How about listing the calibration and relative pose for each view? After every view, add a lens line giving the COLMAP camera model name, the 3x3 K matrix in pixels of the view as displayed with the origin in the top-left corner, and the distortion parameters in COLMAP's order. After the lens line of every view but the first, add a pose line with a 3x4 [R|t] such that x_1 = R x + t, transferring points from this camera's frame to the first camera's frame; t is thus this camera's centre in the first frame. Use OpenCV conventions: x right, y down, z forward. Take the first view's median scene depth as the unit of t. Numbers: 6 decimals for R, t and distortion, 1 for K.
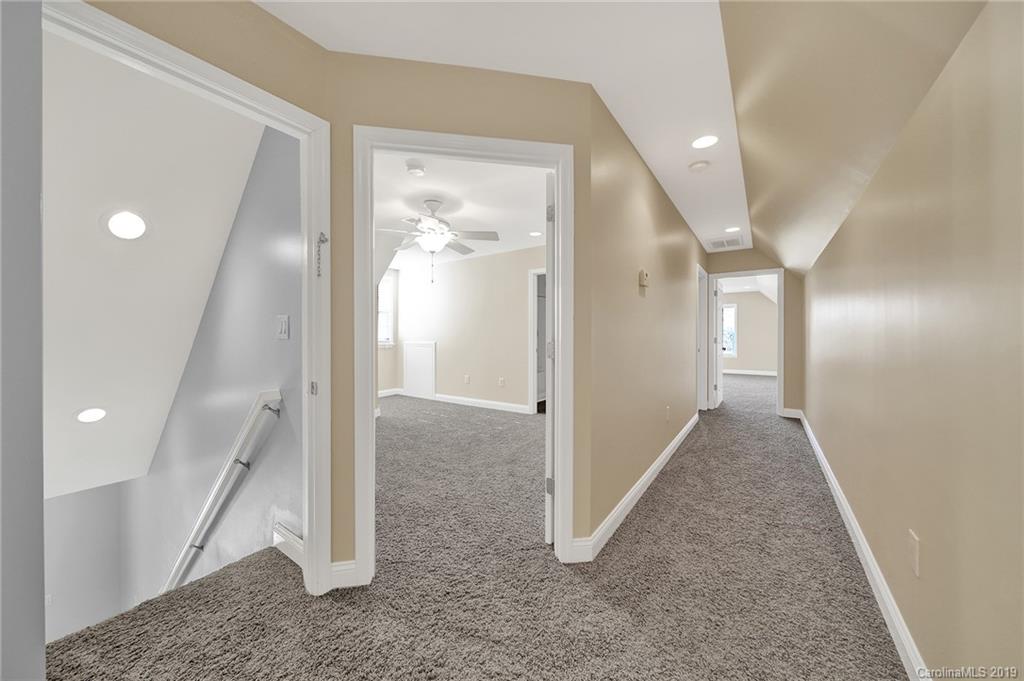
lens RADIAL K [[360.4, 0, 506.0], [0, 360.4, 336.9], [0, 0, 1]] dist [-0.003561, -0.000093]
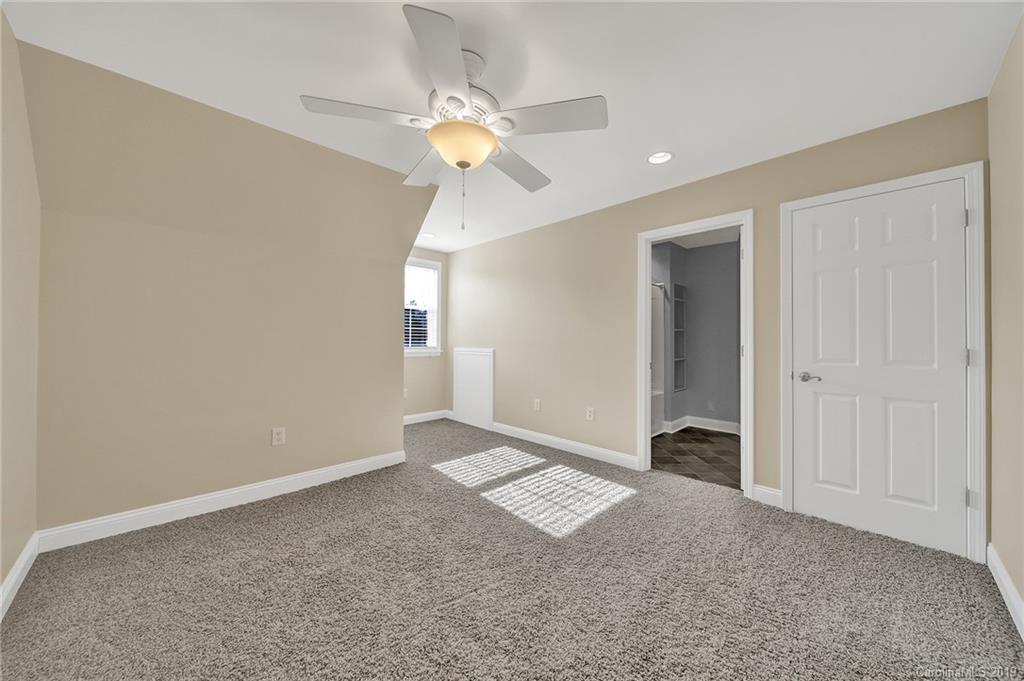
lens RADIAL K [[360.4, 0, 510.0], [0, 360.4, 340.1], [0, 0, 1]] dist [-0.003561, -0.000093]
pose [[0.982409, 0.002186, -0.186728, -0.035160], [-0.003845, 0.999956, -0.008526, 0.000183], [0.186701, 0.009094, 0.982375, 0.355020]]
